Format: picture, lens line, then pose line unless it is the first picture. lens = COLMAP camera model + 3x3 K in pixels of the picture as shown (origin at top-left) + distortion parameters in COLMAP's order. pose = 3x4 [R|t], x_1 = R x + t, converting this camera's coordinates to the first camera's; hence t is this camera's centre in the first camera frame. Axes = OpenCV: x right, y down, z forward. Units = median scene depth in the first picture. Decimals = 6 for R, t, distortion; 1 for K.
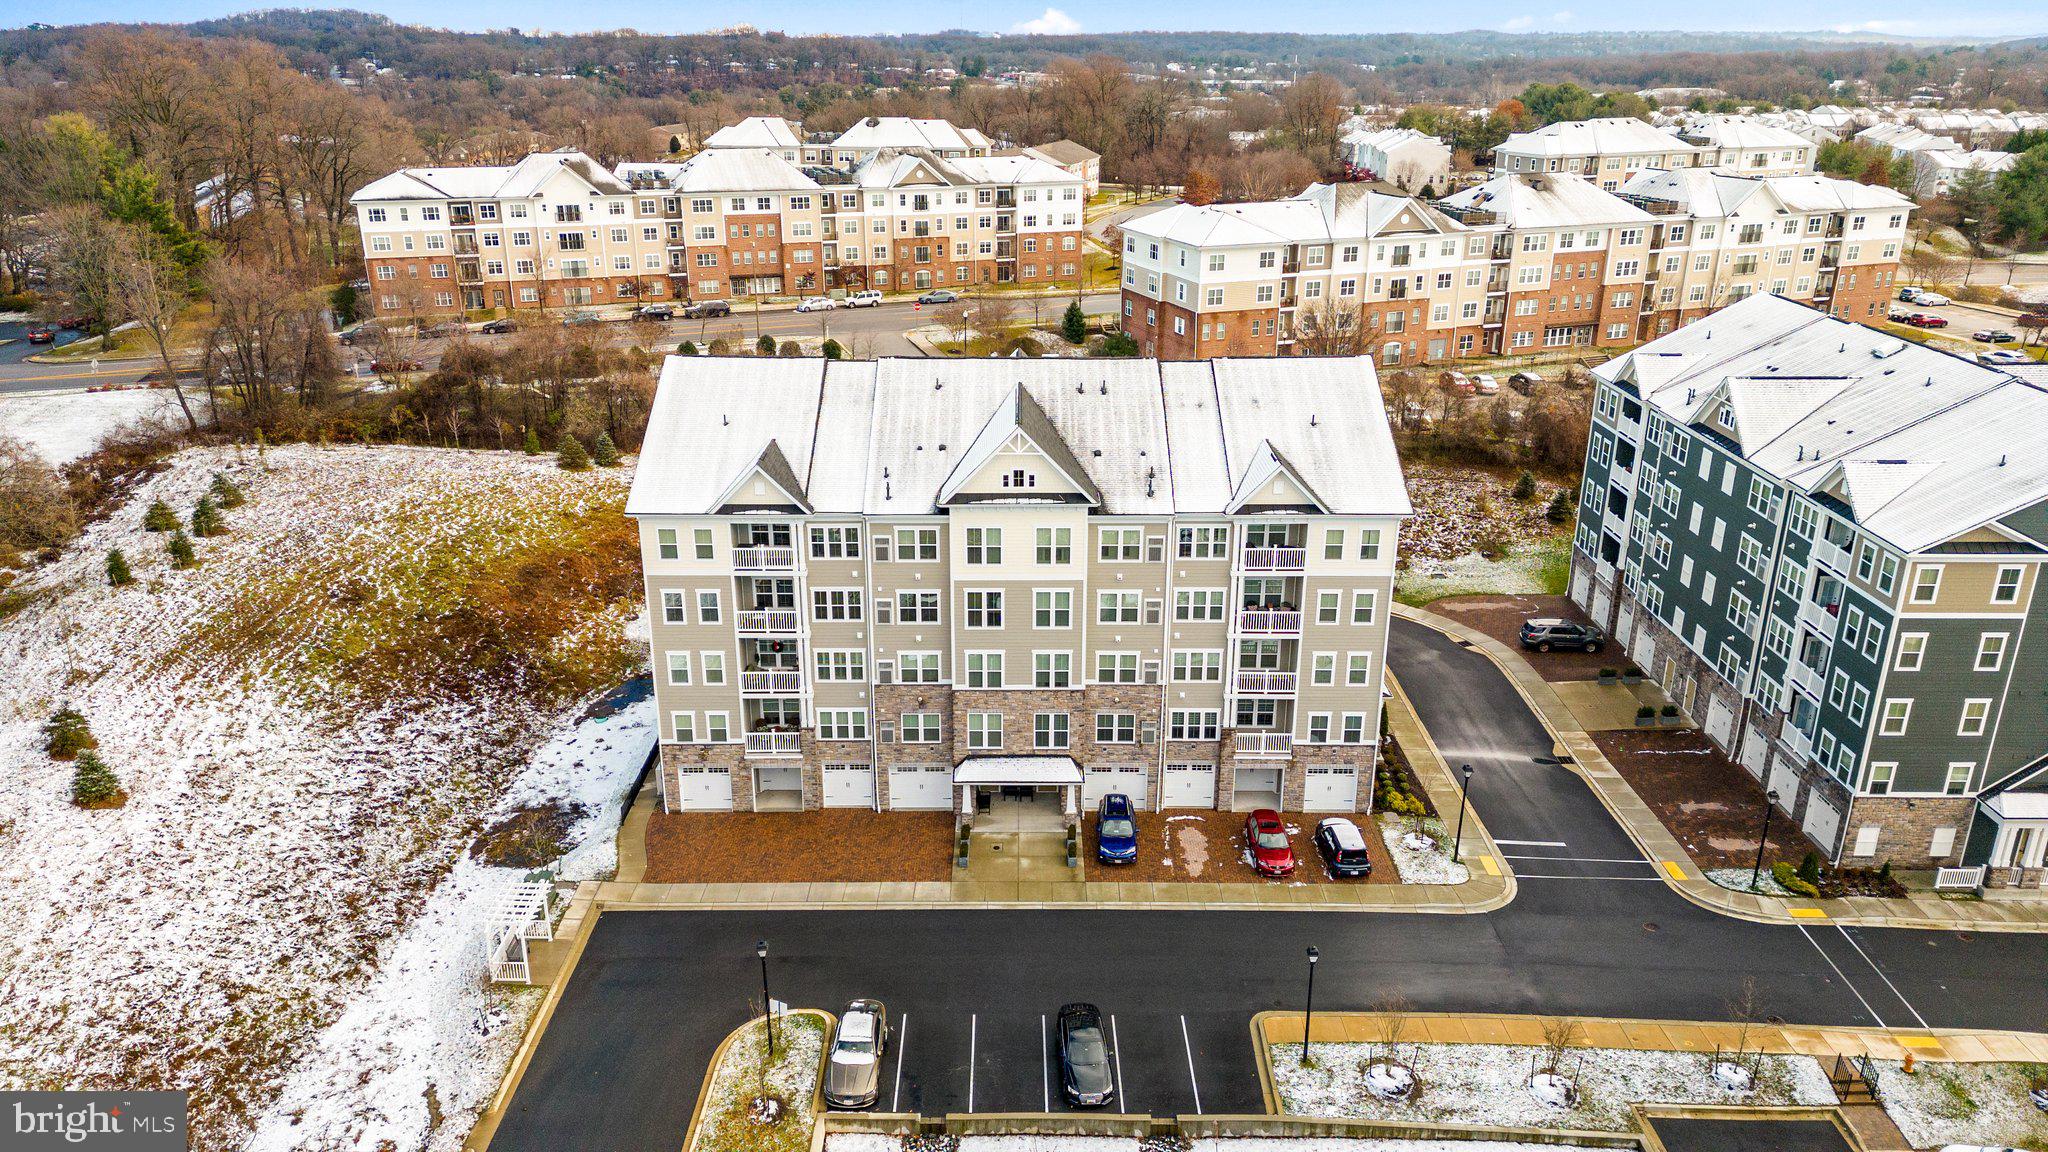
lens RADIAL K [[1424.0, 0, 1018.3], [0, 1424.0, 572.6], [0, 0, 1]] dist [0.086603, -0.086401]
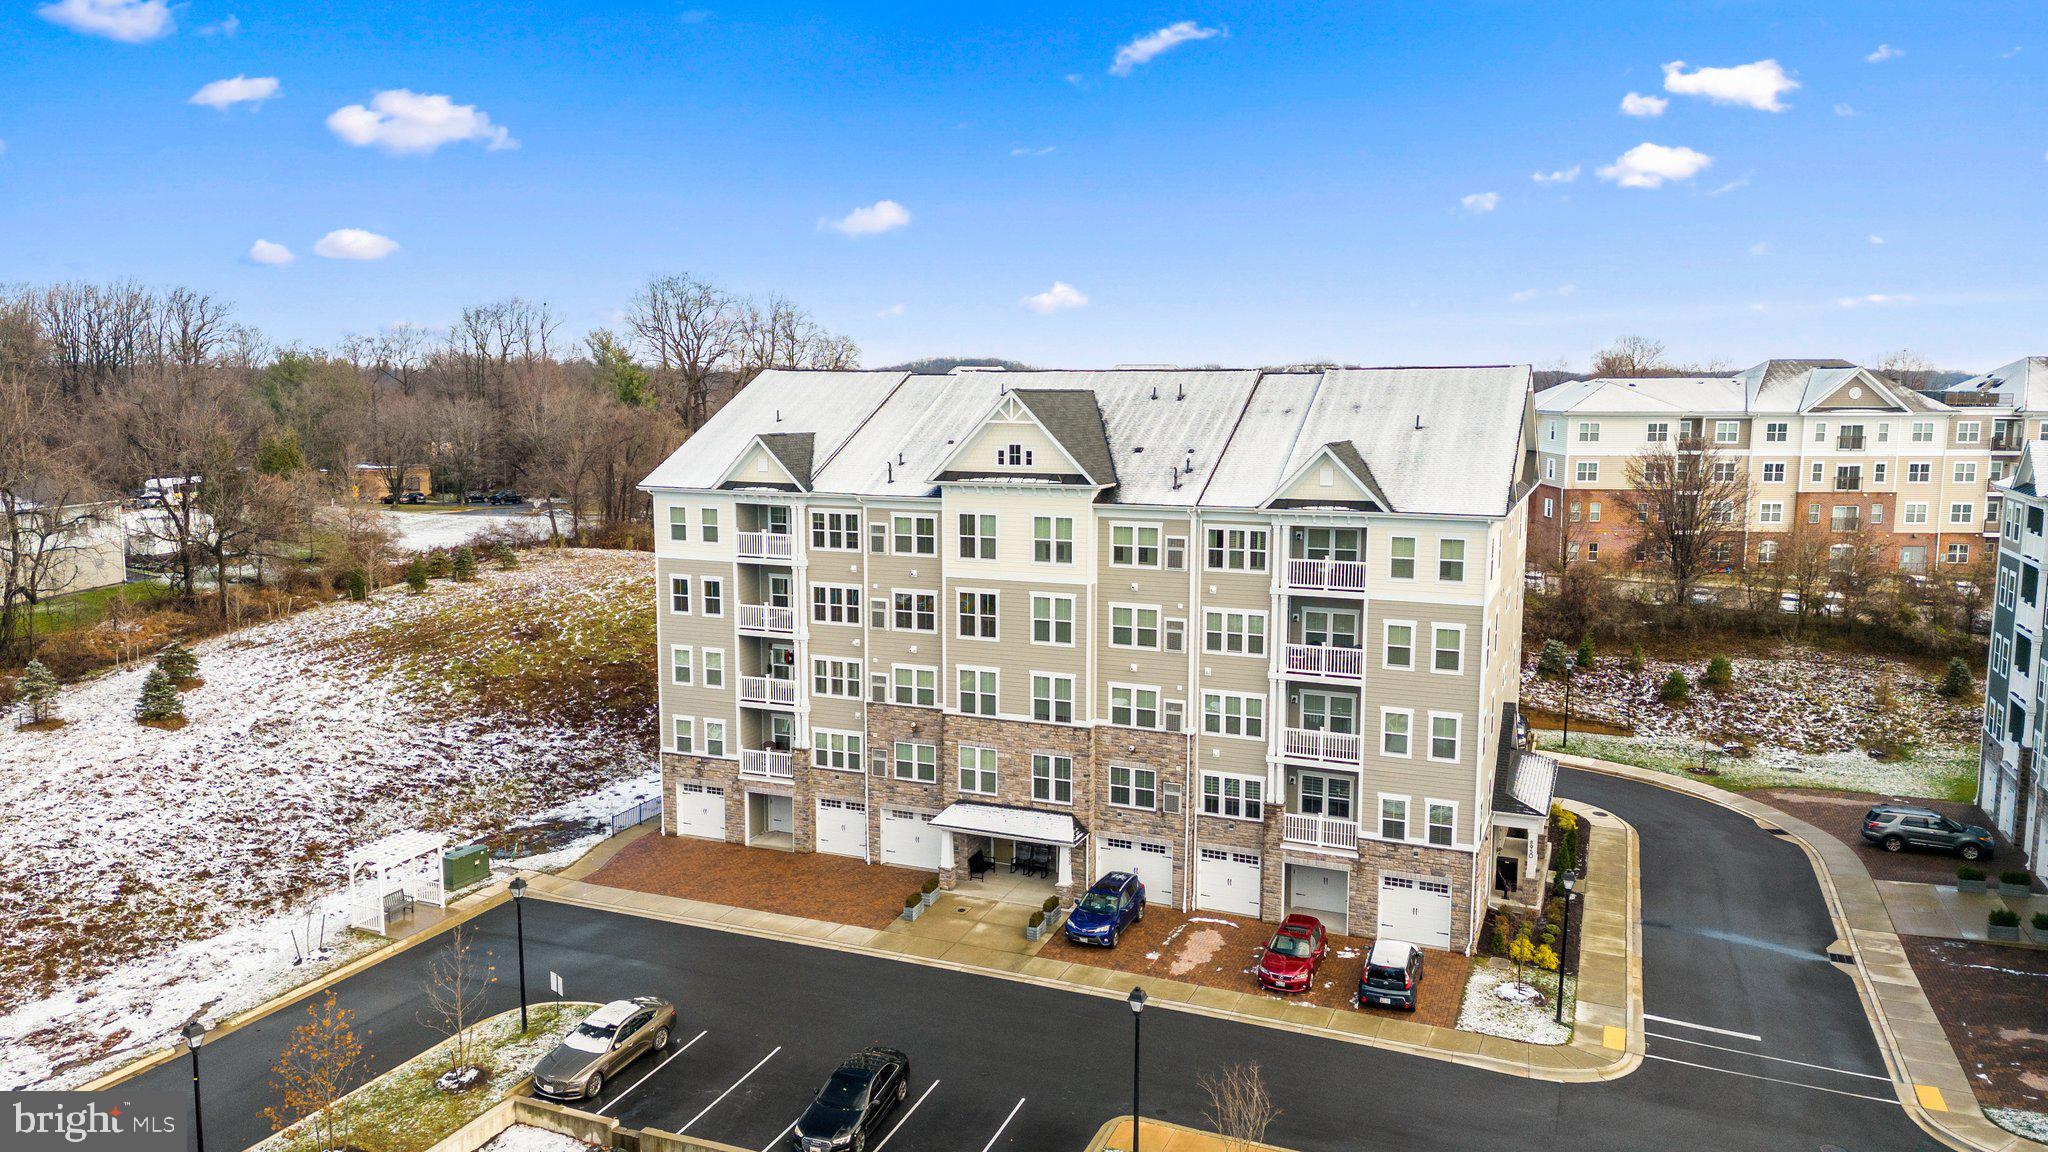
lens RADIAL K [[1424.0, 0, 1018.3], [0, 1424.0, 572.6], [0, 0, 1]] dist [0.086603, -0.086401]
pose [[0.921837, 0.051850, -0.384094, 0.312108], [-0.136448, 0.970983, -0.196404, 0.159071], [0.362765, 0.233461, 0.902163, 0.228854]]
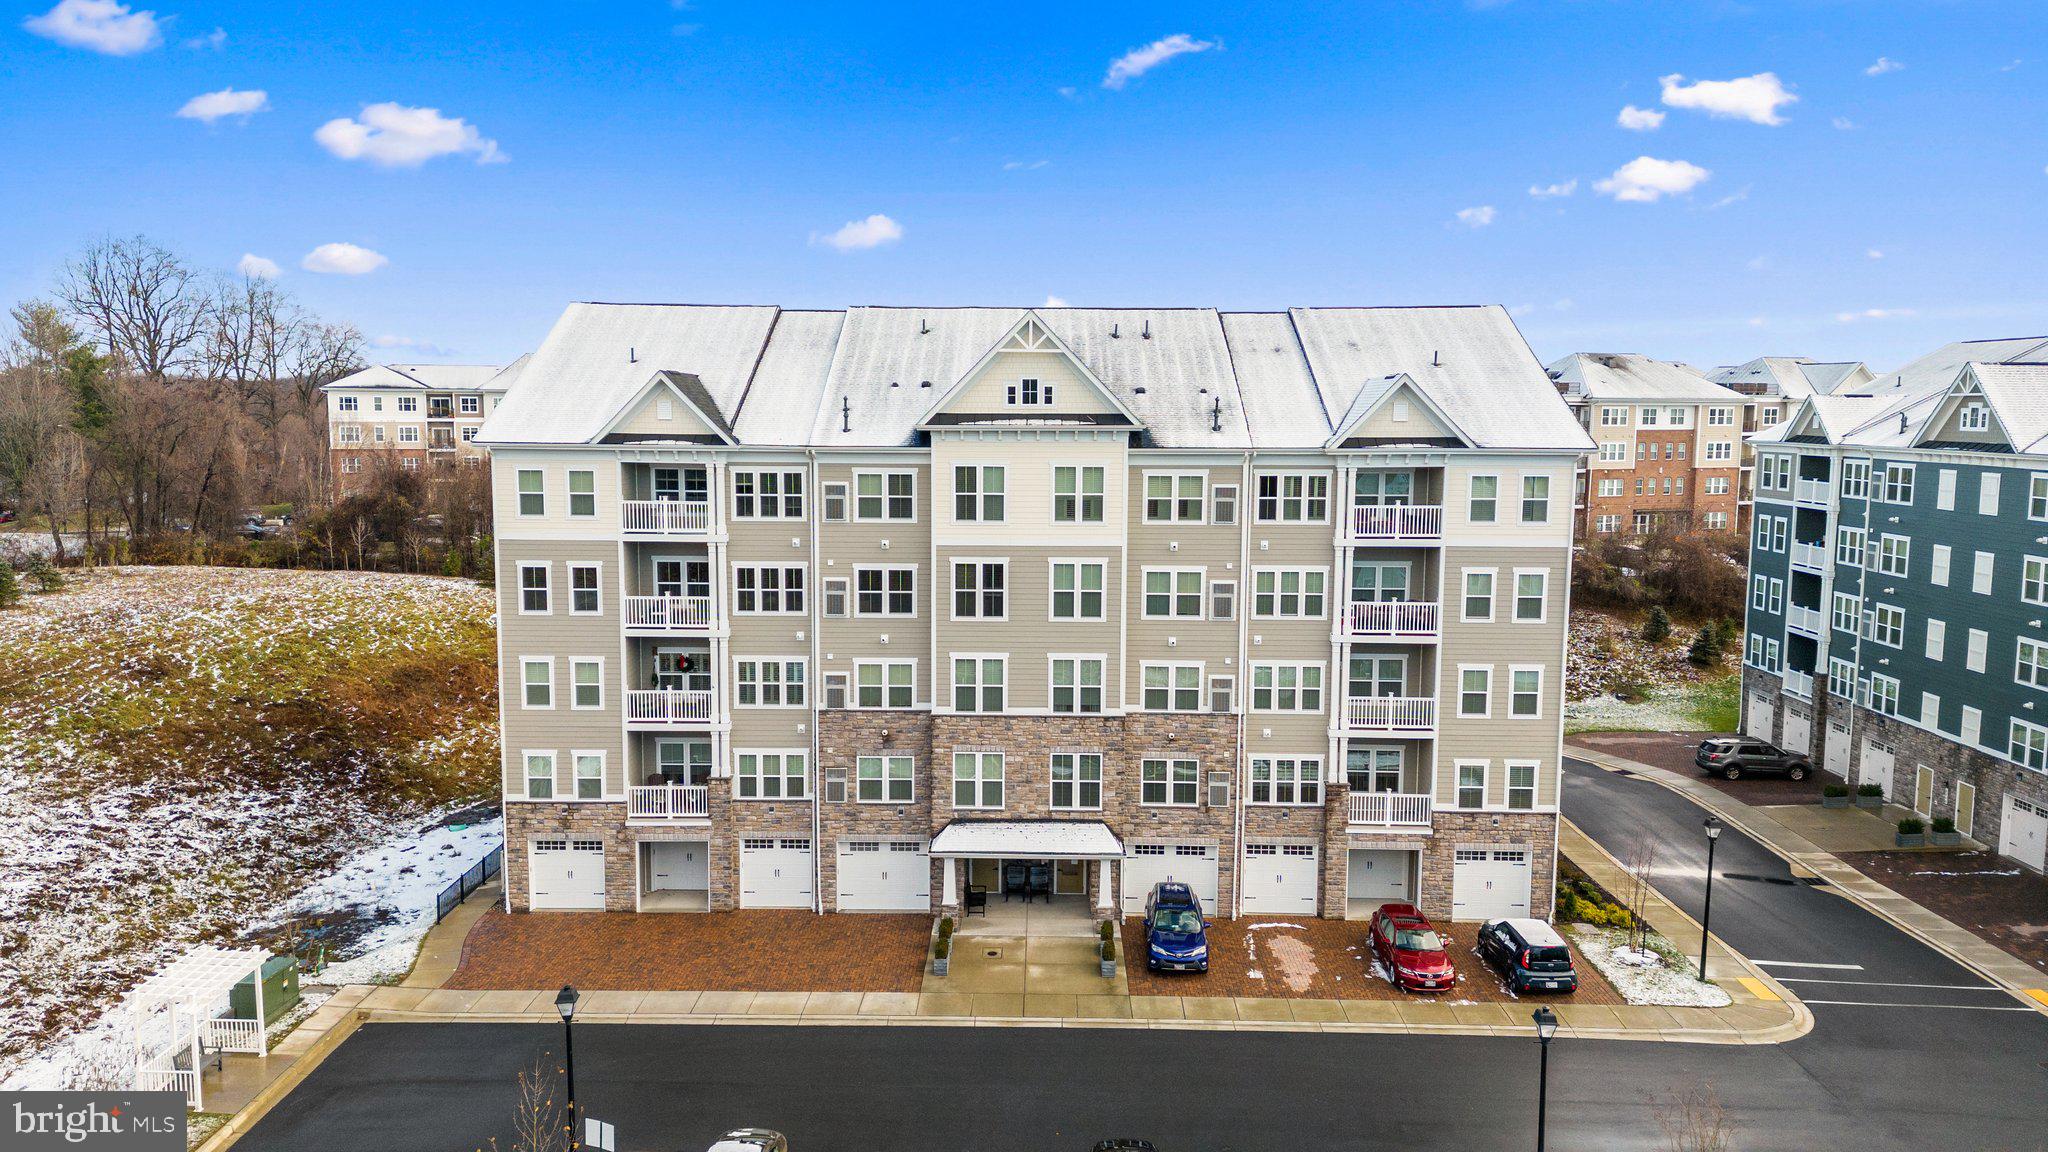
lens RADIAL K [[1422.6, 0, 1017.6], [0, 1422.6, 578.5], [0, 0, 1]] dist [0.081876, -0.078353]
pose [[0.999835, 0.007011, -0.016750, 0.006134], [-0.010738, 0.972168, -0.234040, 0.176077], [0.014643, 0.234181, 0.972083, 0.314419]]
